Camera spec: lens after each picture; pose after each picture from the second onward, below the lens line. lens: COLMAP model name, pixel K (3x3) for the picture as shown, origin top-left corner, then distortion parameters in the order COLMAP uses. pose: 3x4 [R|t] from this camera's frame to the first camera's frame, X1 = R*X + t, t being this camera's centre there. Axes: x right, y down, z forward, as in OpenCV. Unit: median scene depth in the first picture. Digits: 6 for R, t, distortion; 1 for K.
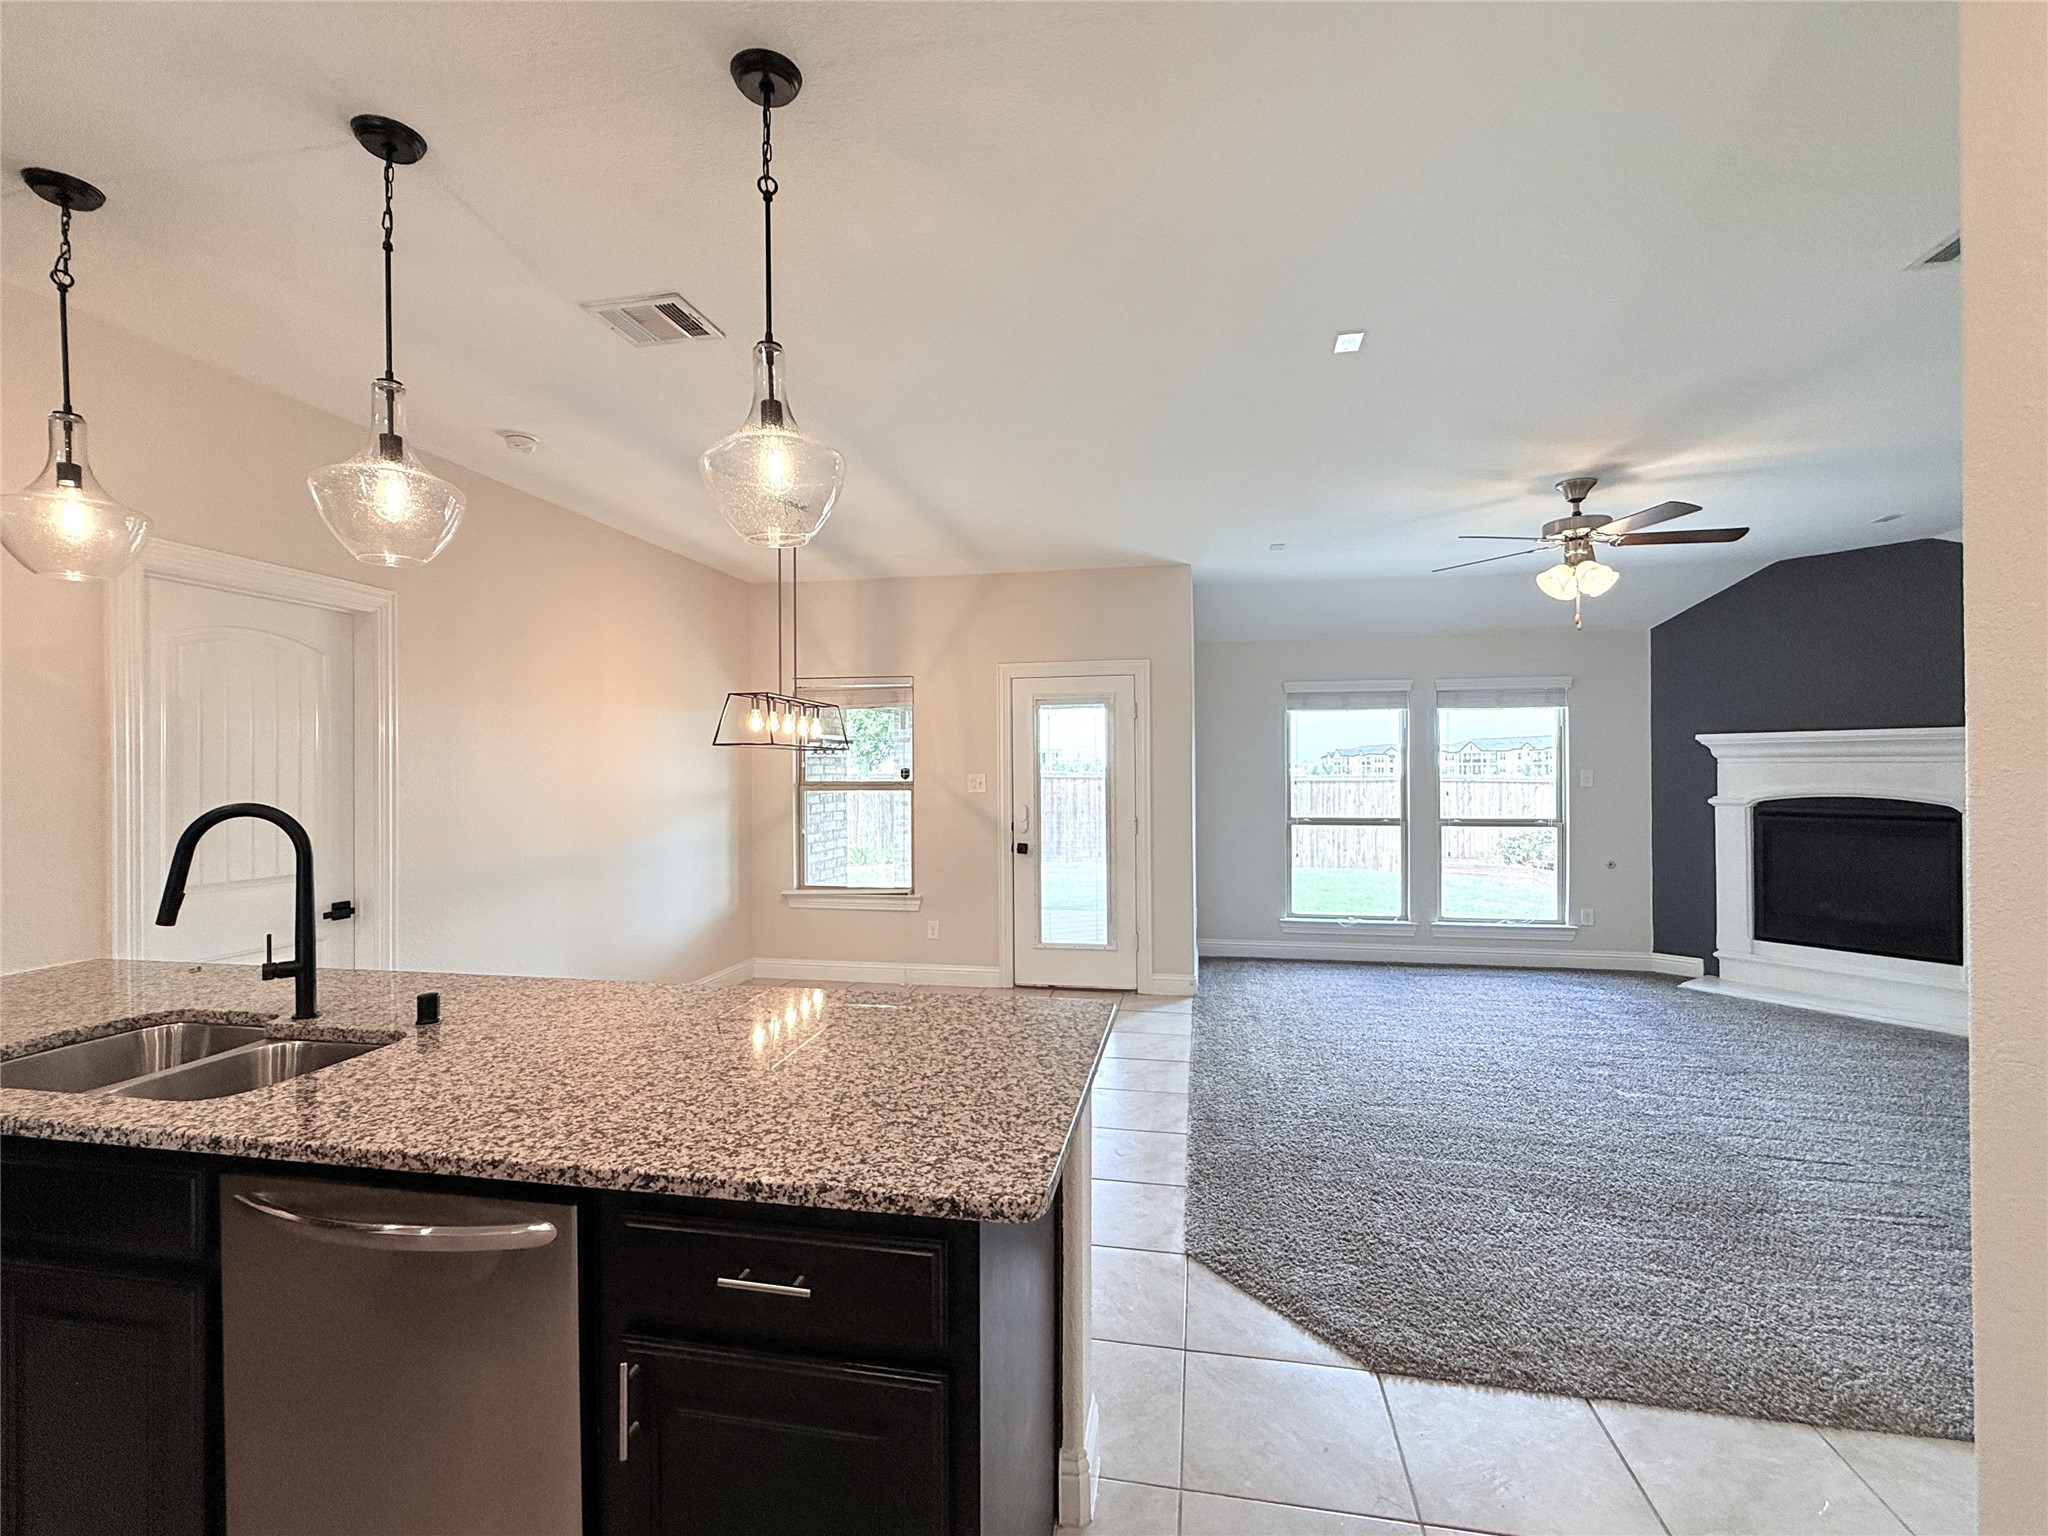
lens RADIAL K [[922.2, 0, 1026.8], [0, 922.2, 772.0], [0, 0, 1]] dist [-0.004103, 0.000570]
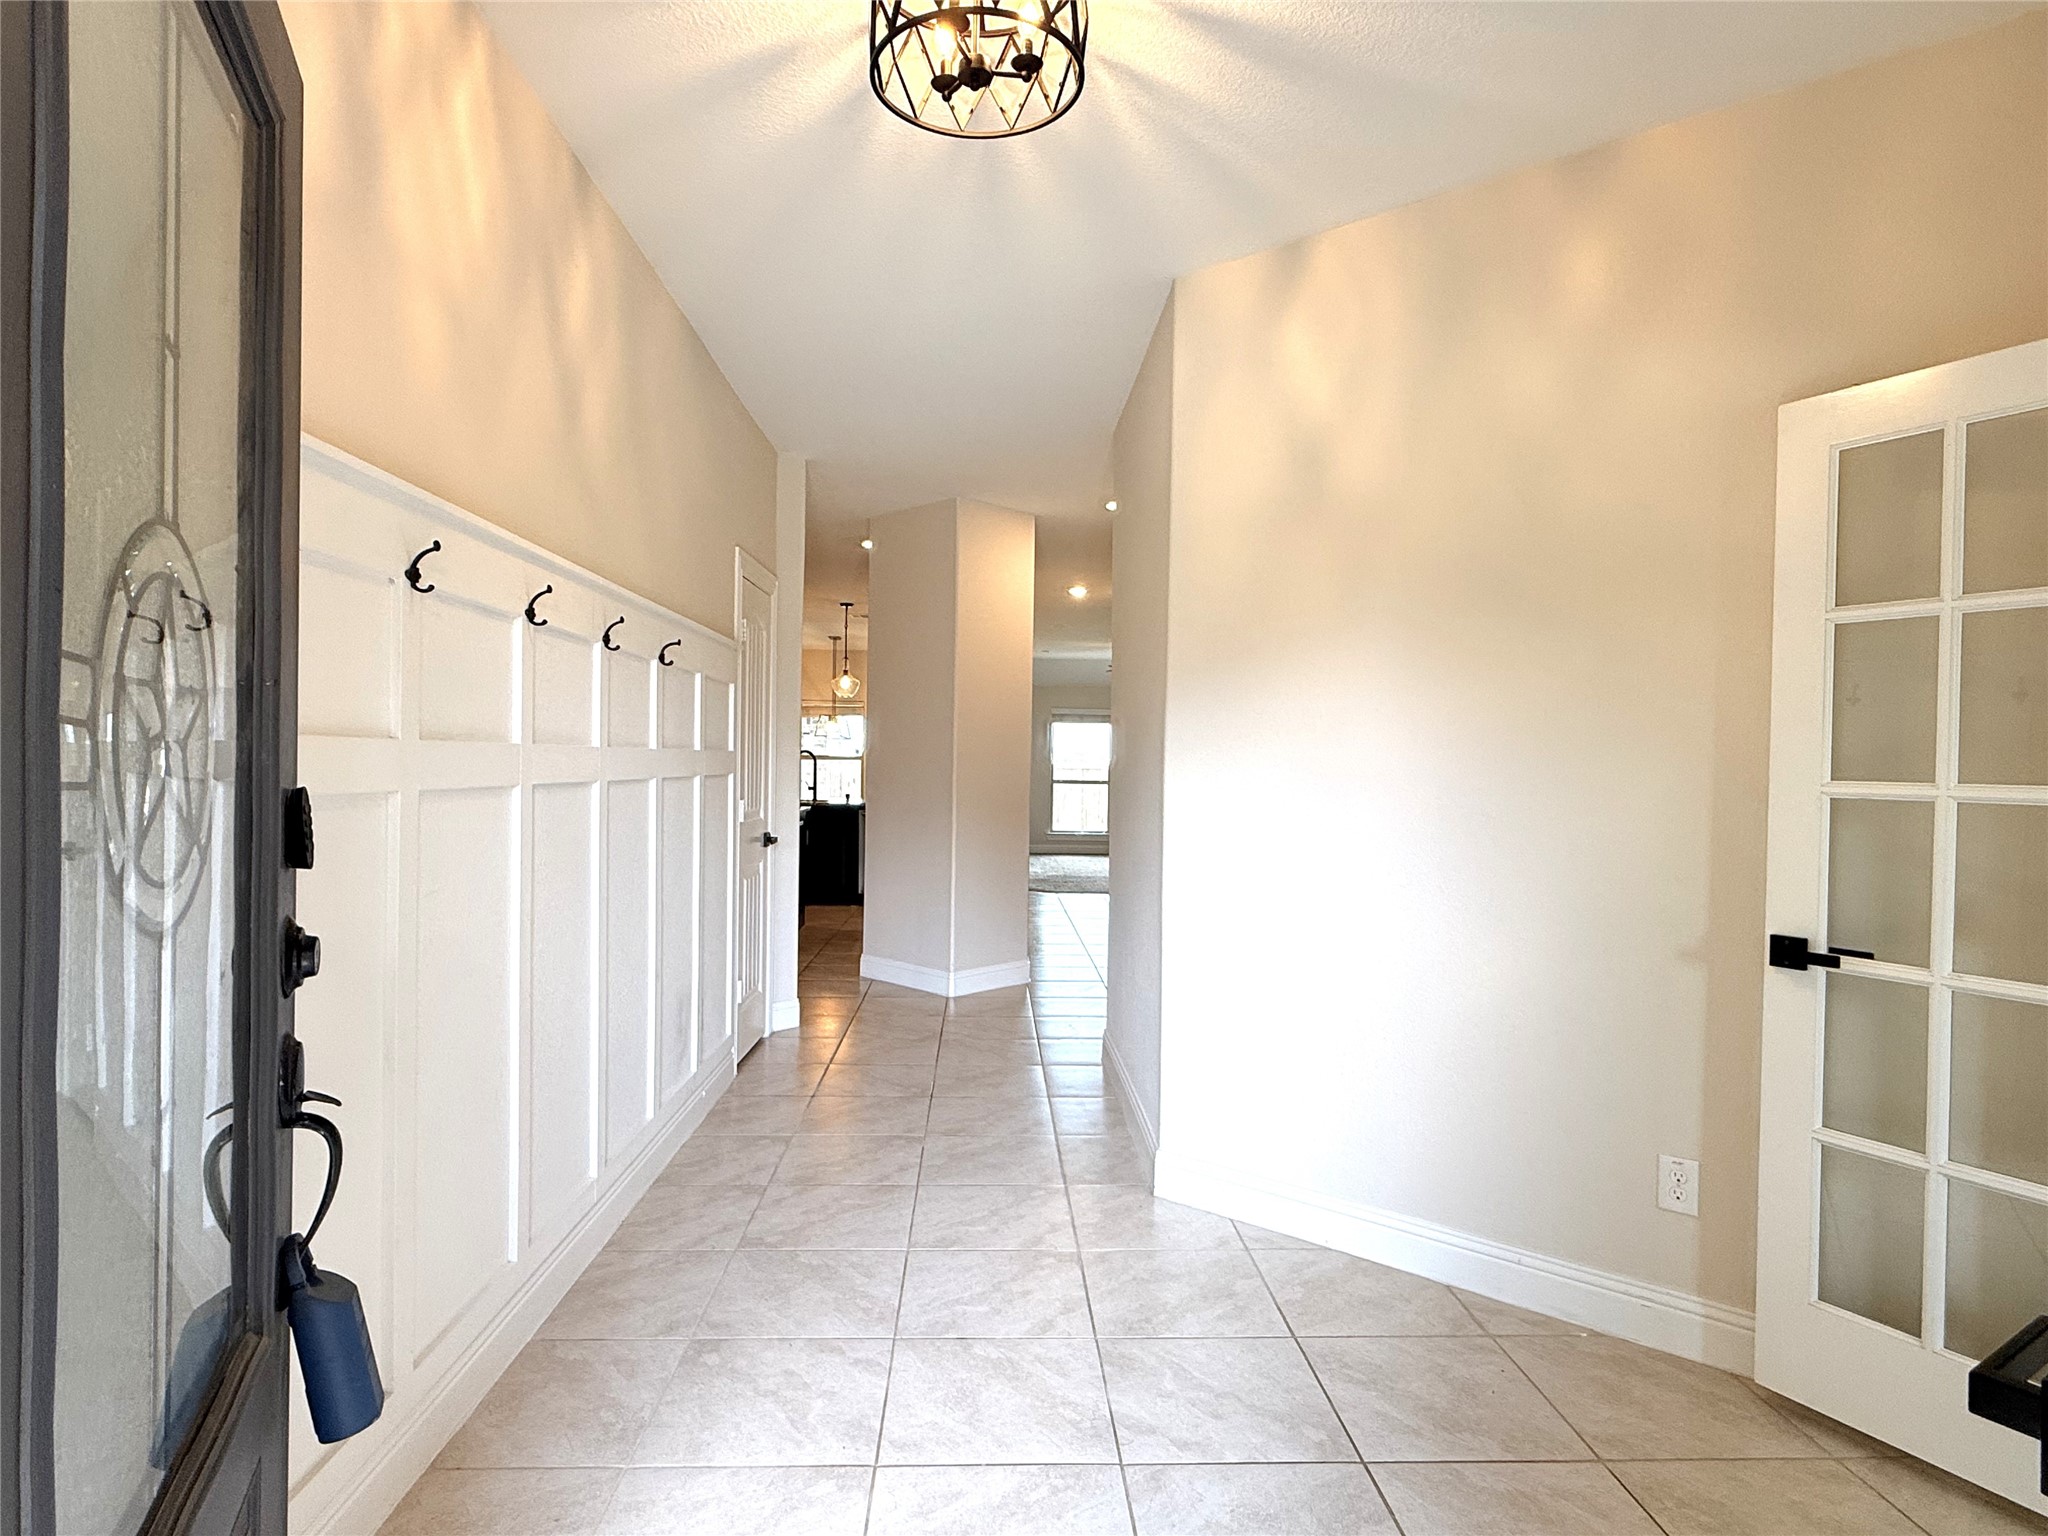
lens RADIAL K [[1160.9, 0, 1032.4], [0, 1160.9, 767.9], [0, 0, 1]] dist [-0.000390, -0.000048]
pose [[0.973509, 0.018040, 0.227935, -0.343117], [-0.018090, 0.999835, -0.001871, 0.035736], [-0.227931, -0.002302, 0.973675, -1.511640]]
